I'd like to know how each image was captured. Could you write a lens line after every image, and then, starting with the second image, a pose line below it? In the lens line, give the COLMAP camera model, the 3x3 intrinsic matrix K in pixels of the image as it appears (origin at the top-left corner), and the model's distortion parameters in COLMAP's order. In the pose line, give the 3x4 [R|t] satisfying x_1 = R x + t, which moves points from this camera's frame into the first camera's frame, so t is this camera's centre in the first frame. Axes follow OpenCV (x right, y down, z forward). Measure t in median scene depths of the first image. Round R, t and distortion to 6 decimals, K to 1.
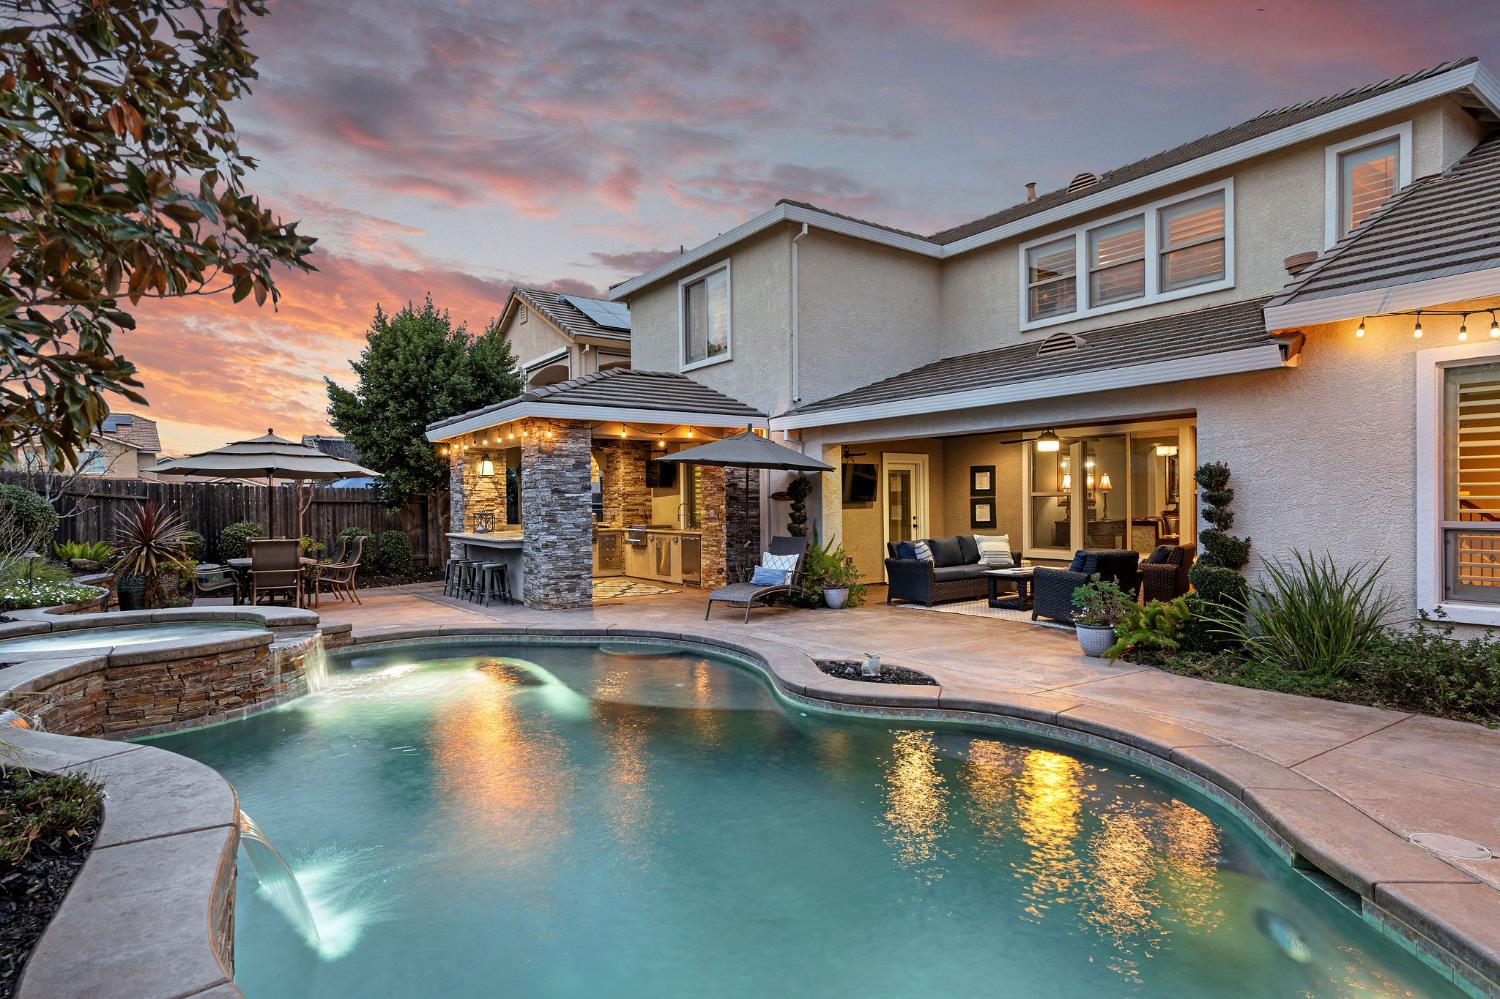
lens RADIAL K [[798.3, 0, 751.3], [0, 798.3, 506.0], [0, 0, 1]] dist [0.000367, 0.000542]
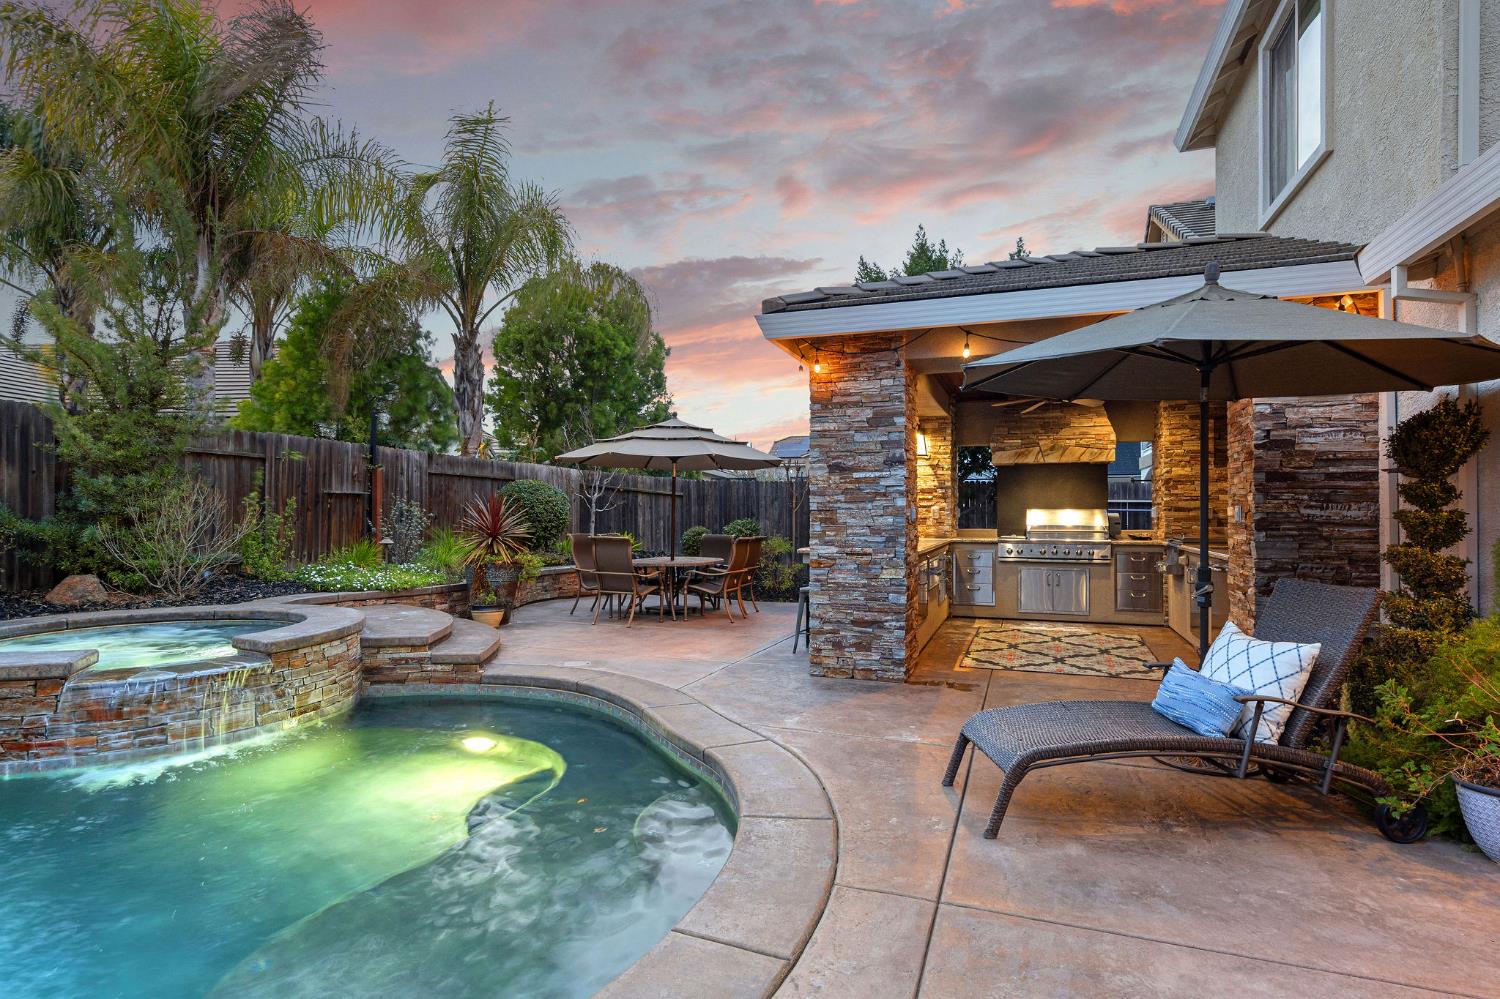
lens RADIAL K [[778.0, 0, 749.3], [0, 778.0, 507.2], [0, 0, 1]] dist [0.000991, 0.001913]
pose [[0.566996, 0.003543, -0.823713, 0.152676], [-0.009146, 0.999956, -0.001995, 0.009441], [0.823670, 0.008665, 0.567004, 0.557283]]
